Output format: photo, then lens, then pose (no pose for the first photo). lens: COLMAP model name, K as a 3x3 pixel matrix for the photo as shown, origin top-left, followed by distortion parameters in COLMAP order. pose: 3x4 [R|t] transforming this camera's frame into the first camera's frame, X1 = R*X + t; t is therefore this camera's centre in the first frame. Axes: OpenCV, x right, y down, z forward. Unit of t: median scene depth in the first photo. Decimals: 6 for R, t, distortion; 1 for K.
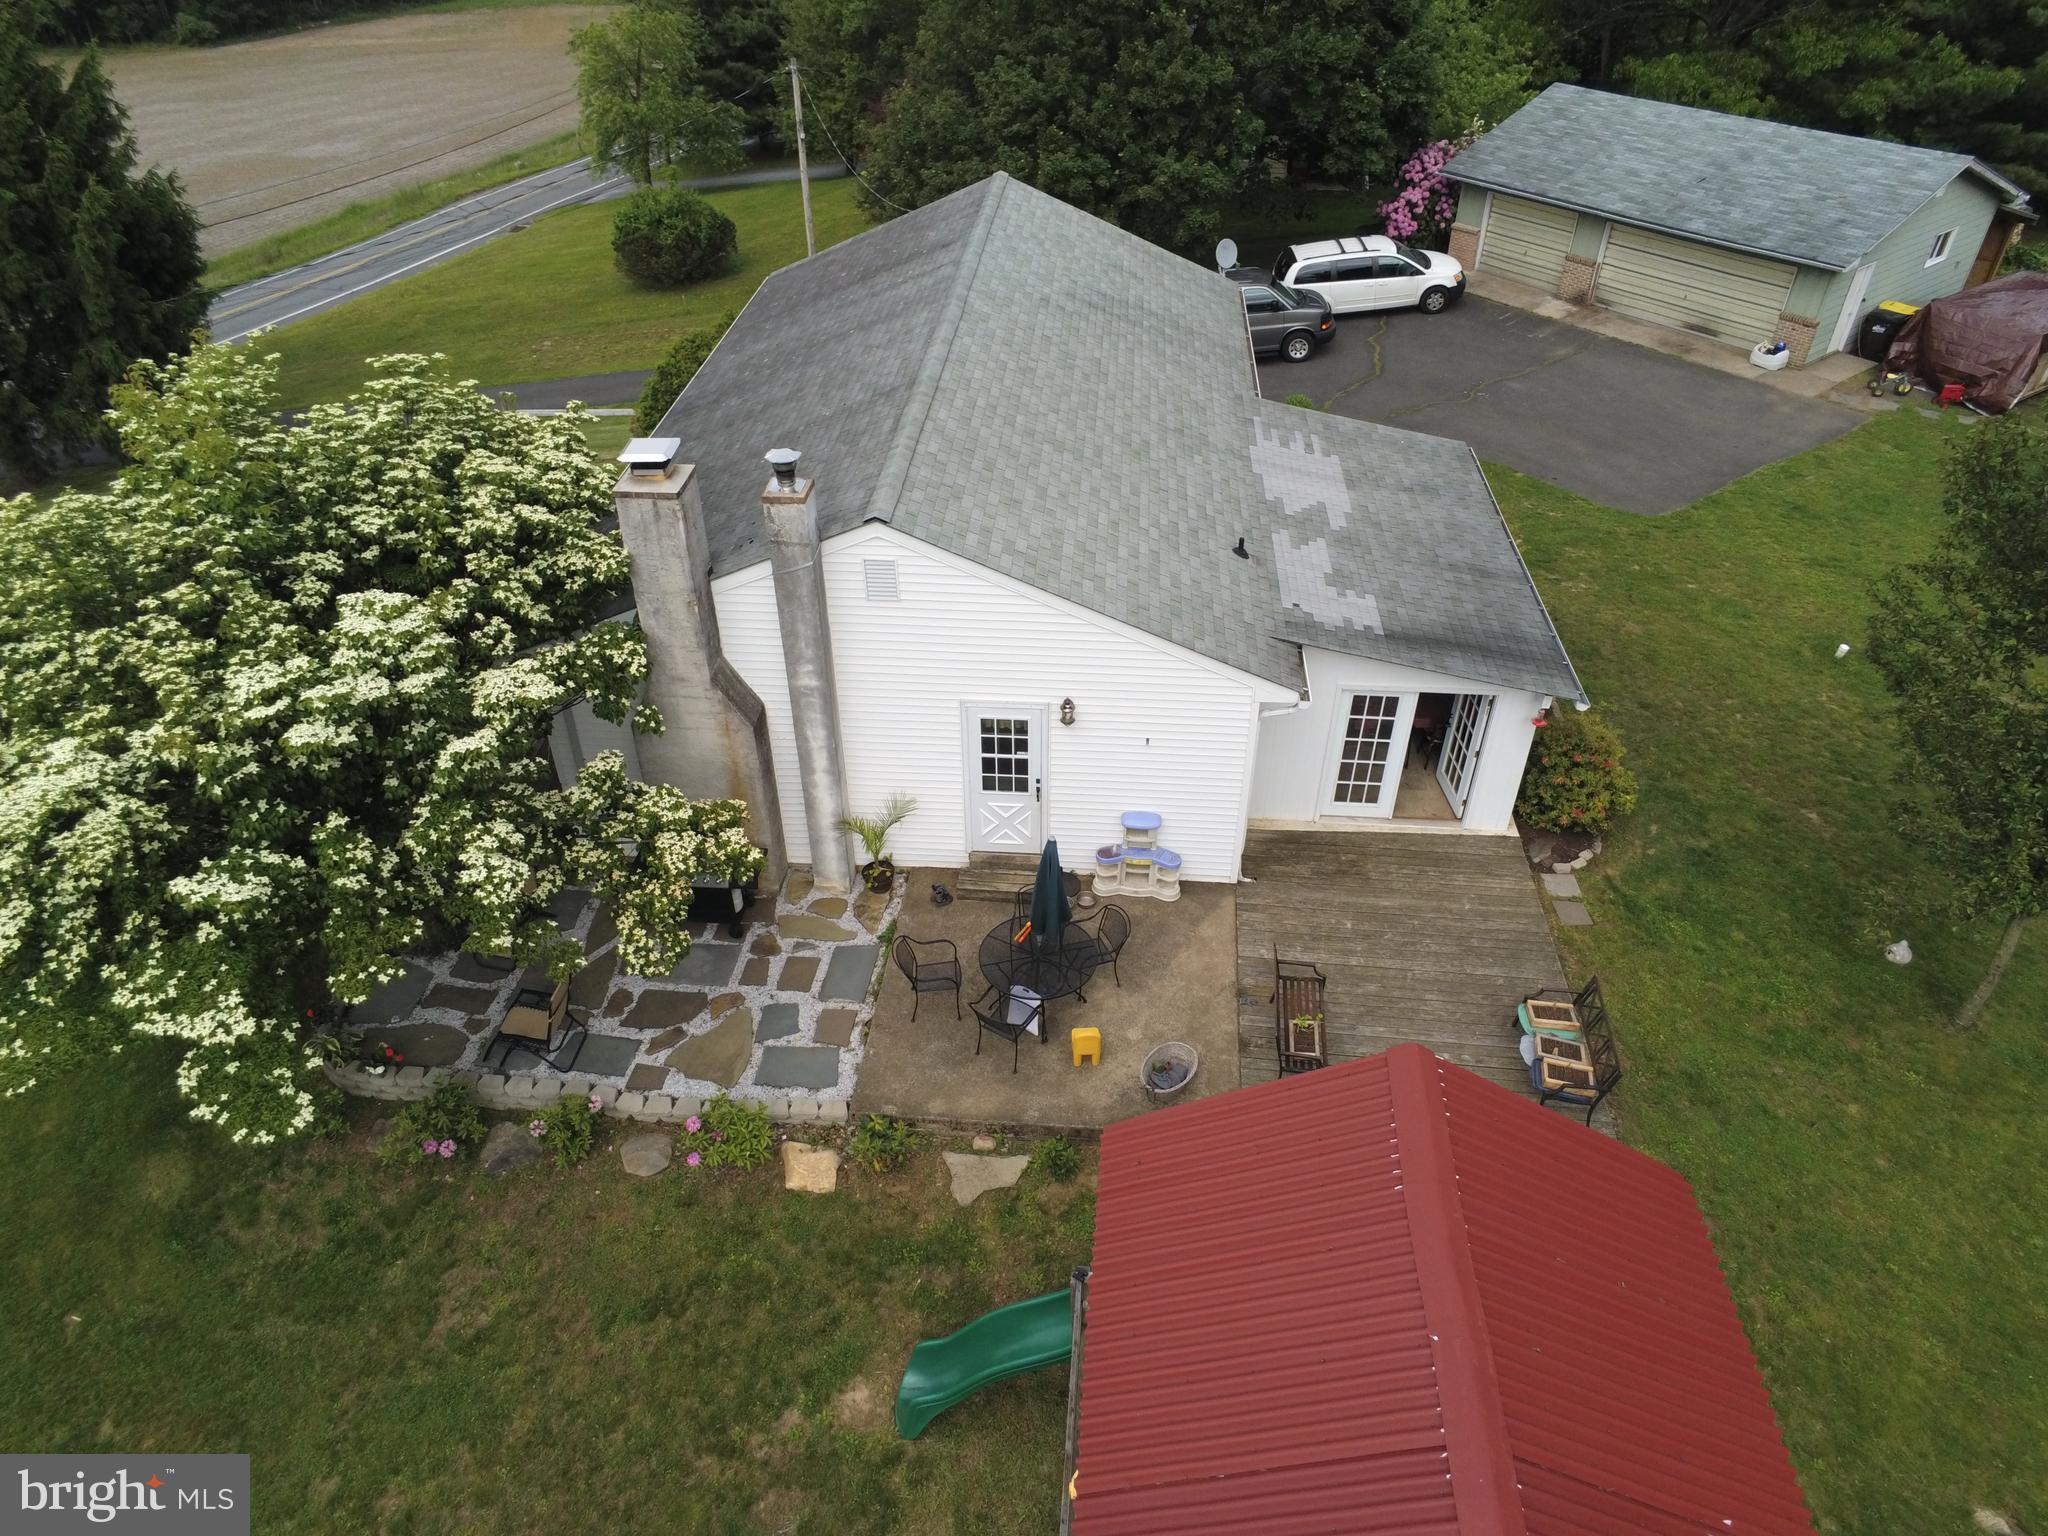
lens RADIAL K [[1330.3, 0, 1017.2], [0, 1330.3, 771.8], [0, 0, 1]] dist [-0.000210, 0.000544]
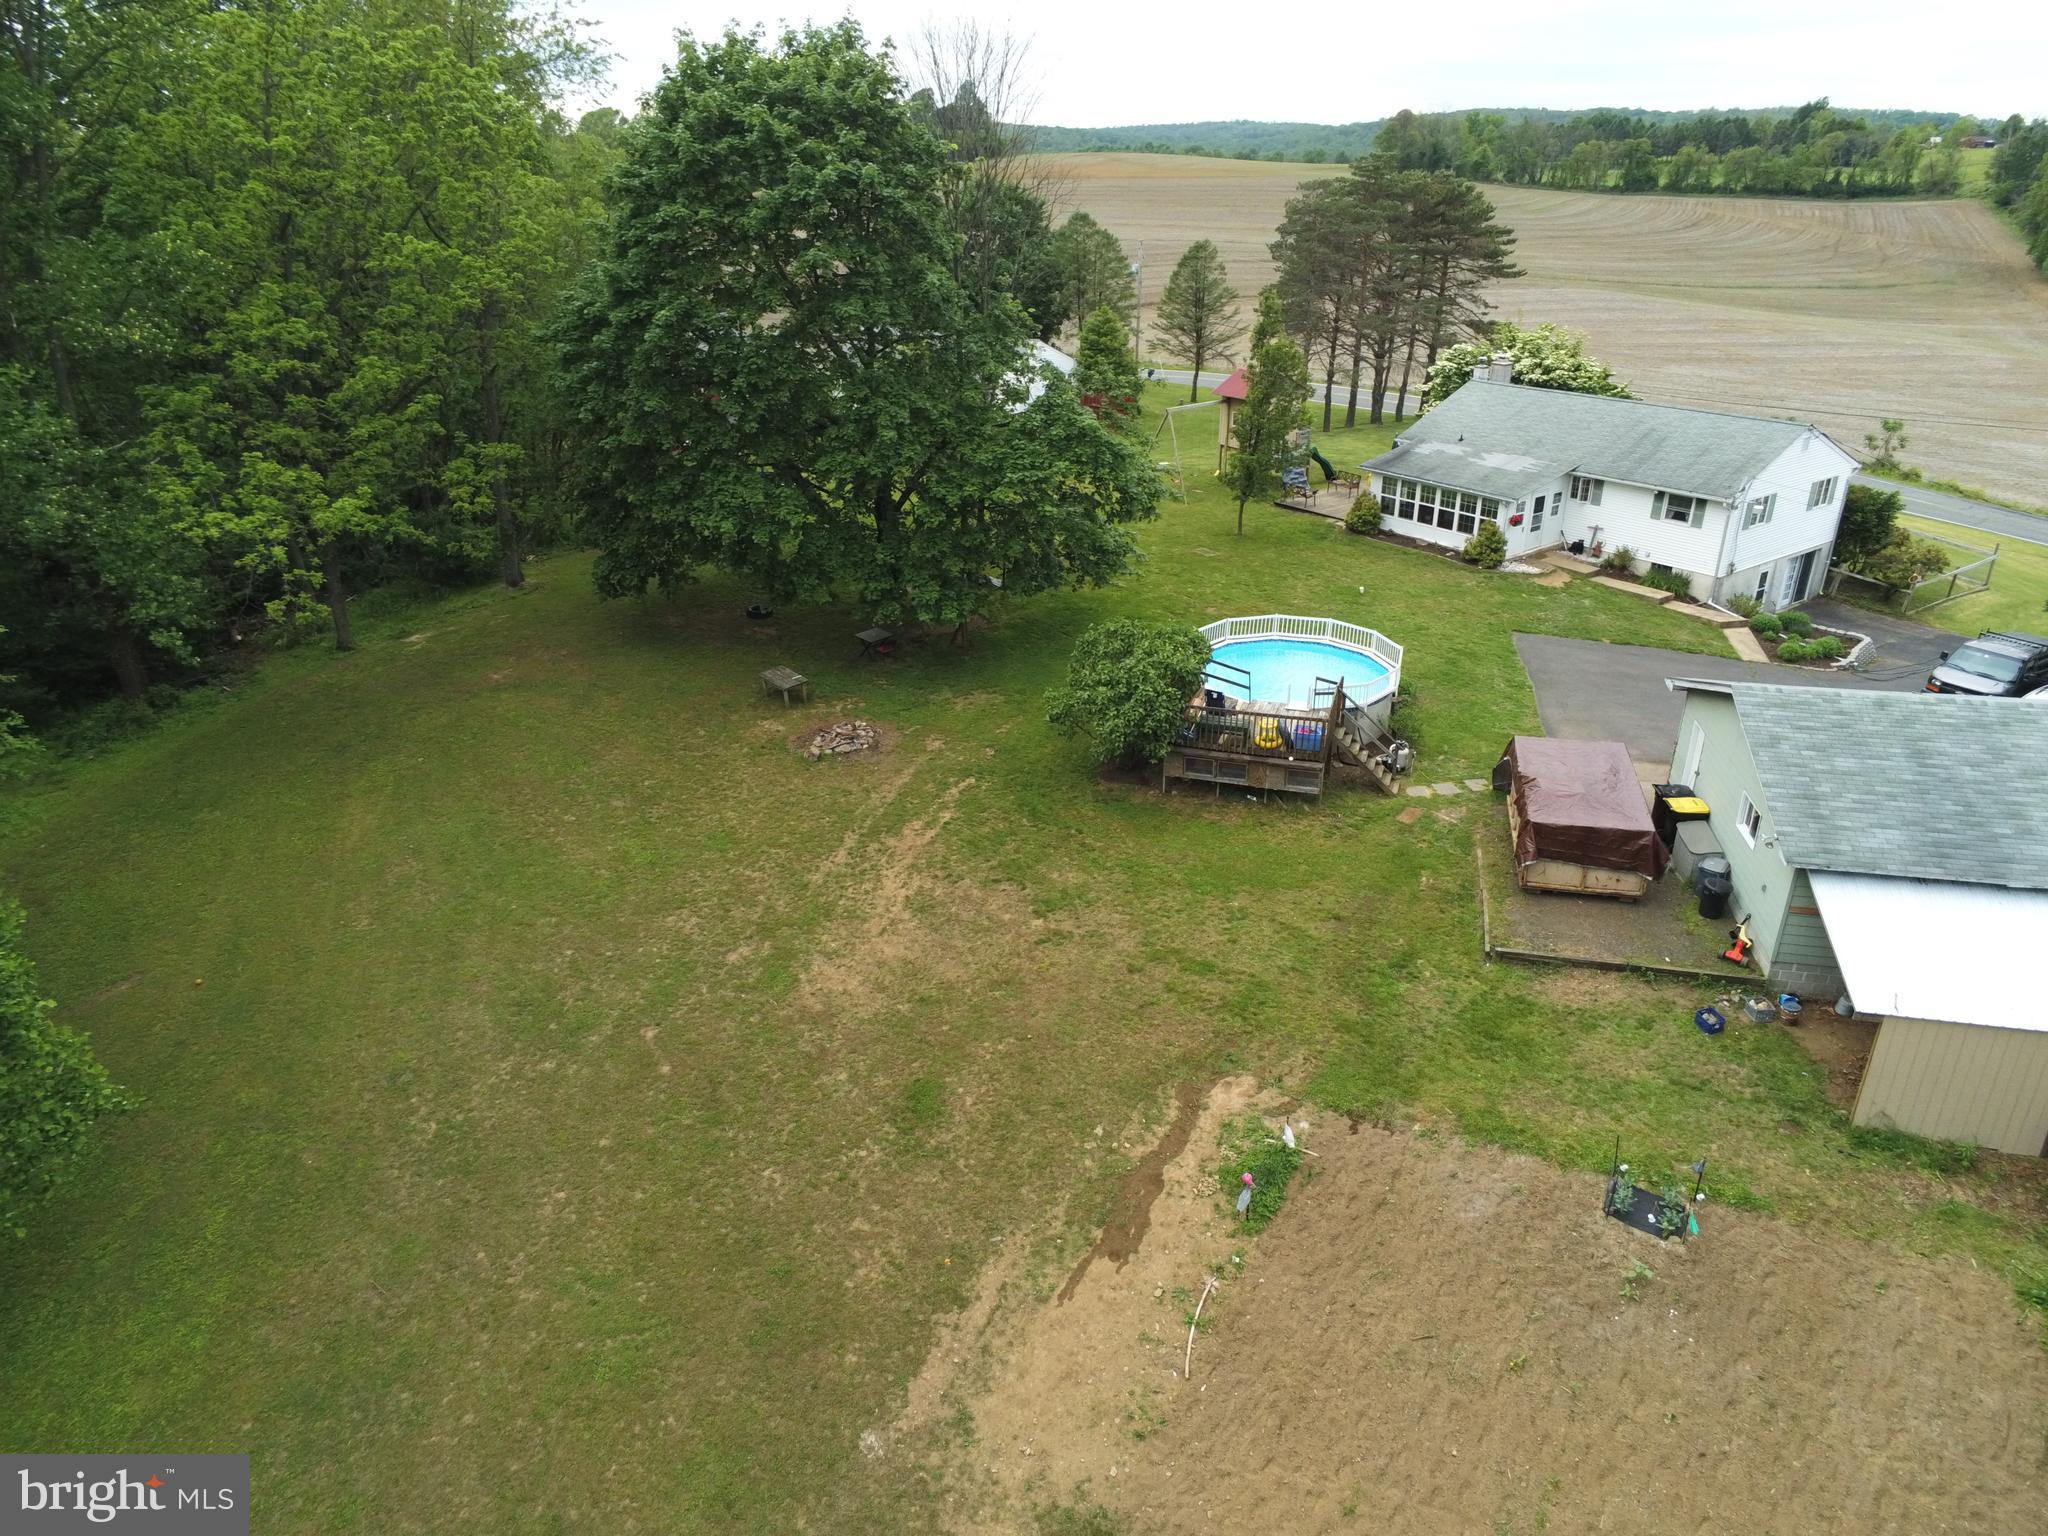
lens RADIAL K [[1330.3, 0, 1020.0], [0, 1330.3, 773.0], [0, 0, 1]] dist [-0.000210, 0.000544]
pose [[-0.756904, 0.288933, -0.586186, 3.080555], [-0.383549, 0.529840, 0.756413, -1.753270], [0.529137, 0.797363, -0.290218, 2.001859]]
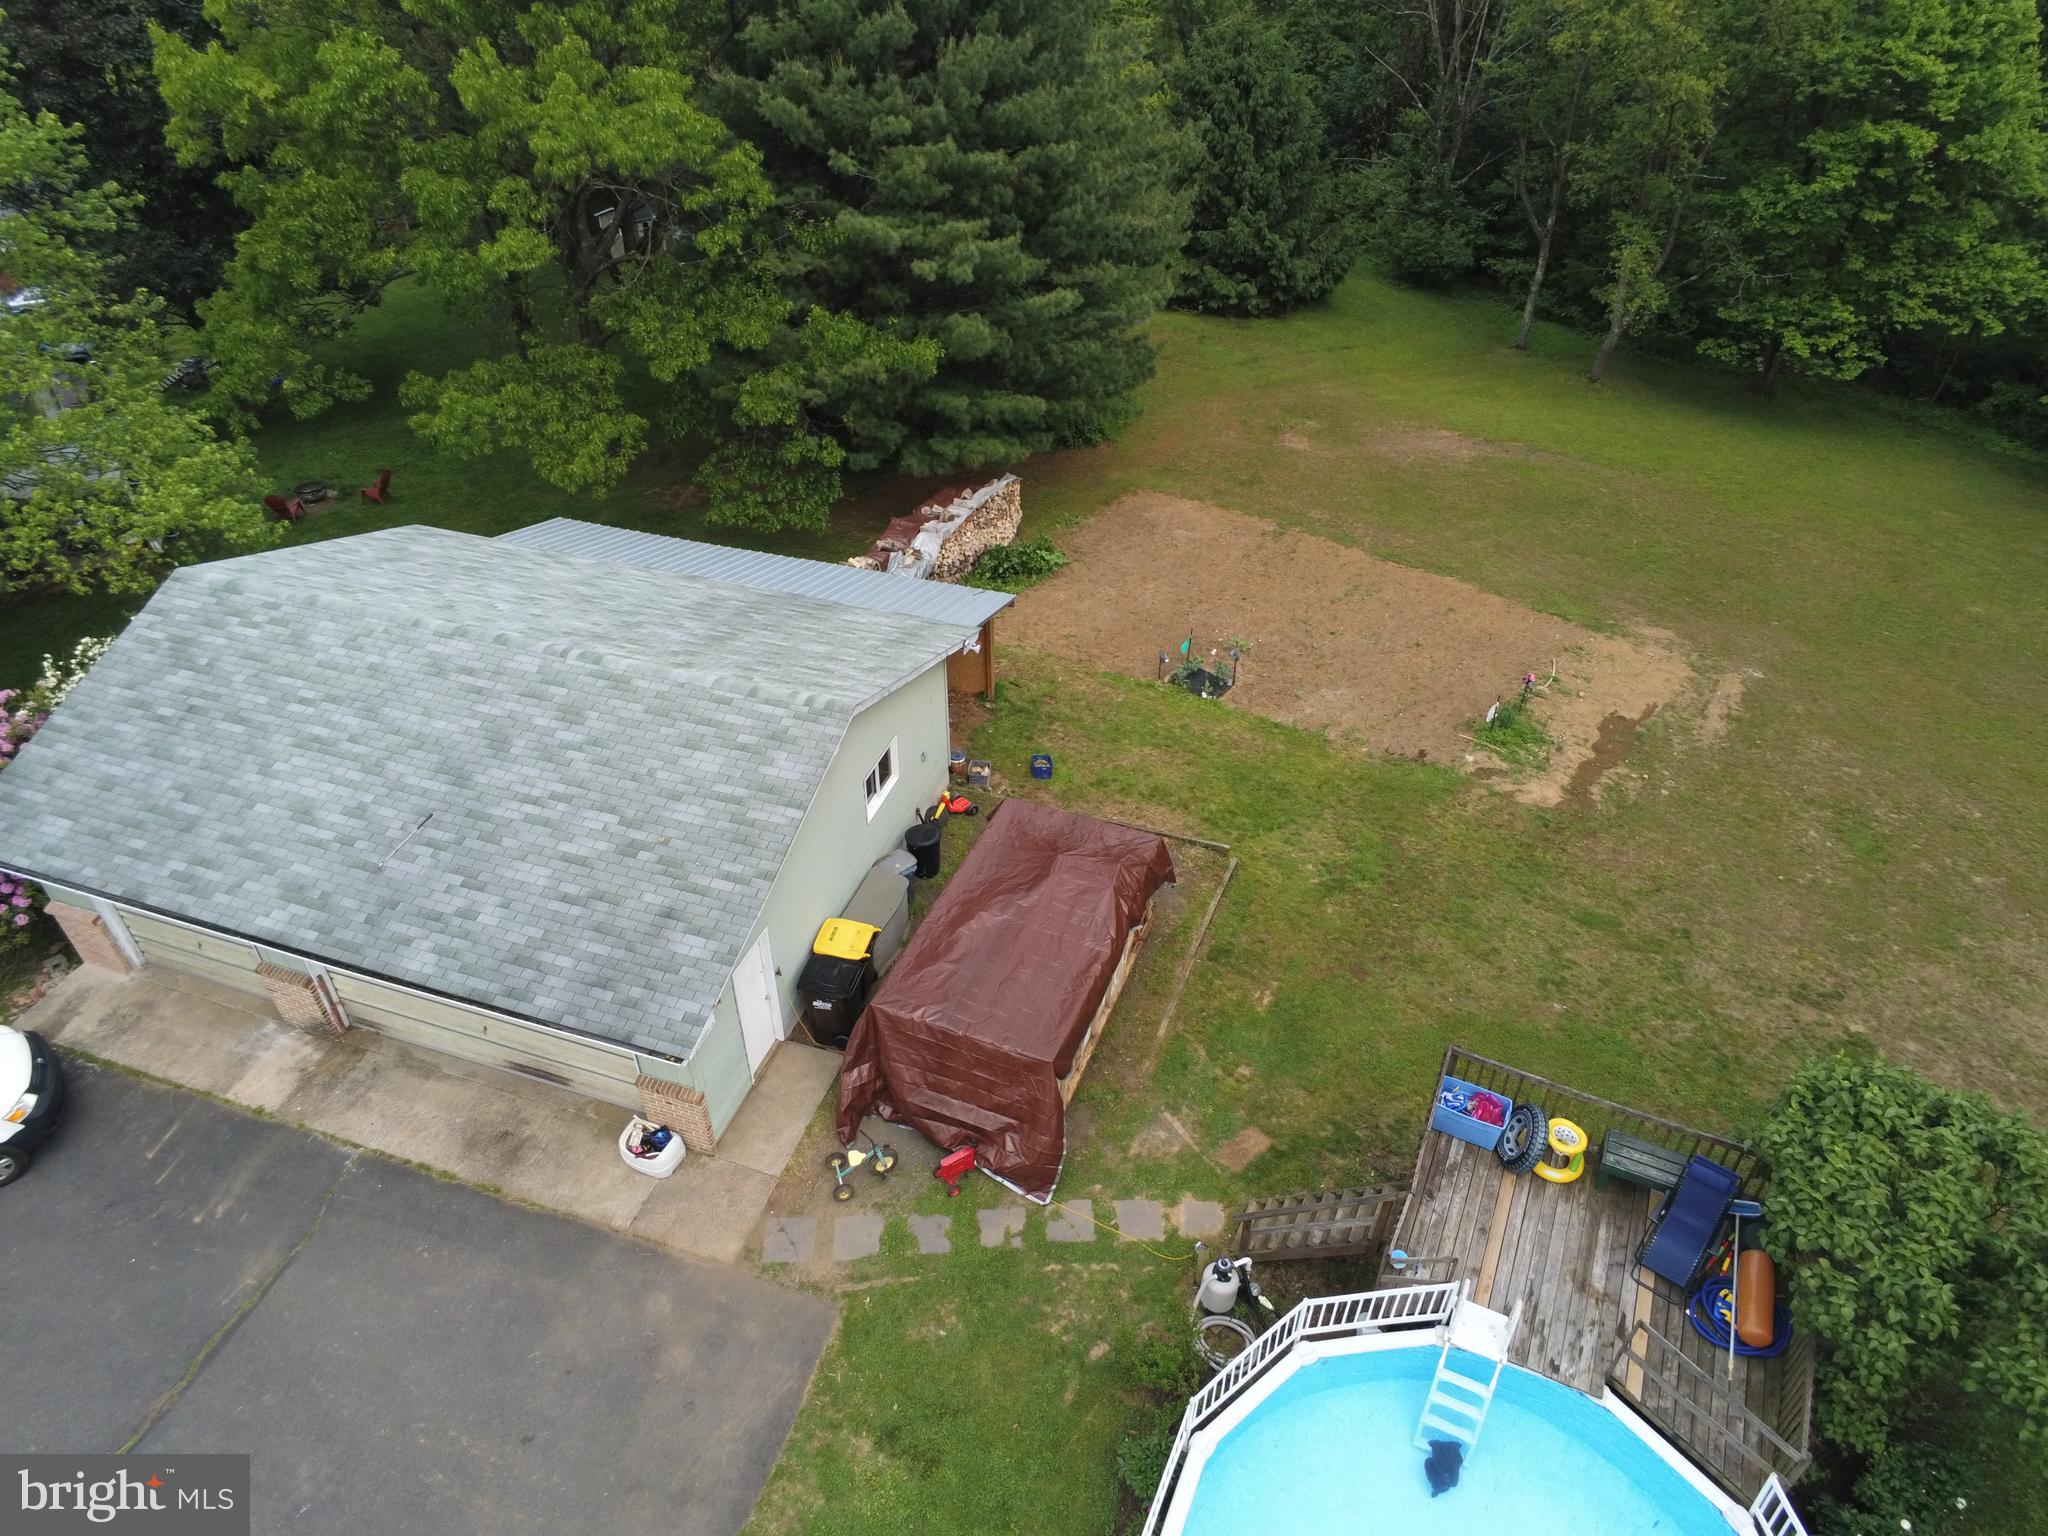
lens RADIAL K [[1330.3, 0, 1022.5], [0, 1330.3, 766.0], [0, 0, 1]] dist [-0.000210, 0.000544]
pose [[0.831451, -0.335047, 0.443208, 0.990131], [0.336124, 0.938506, 0.078908, -0.871730], [-0.442392, 0.083365, 0.892939, 0.894309]]
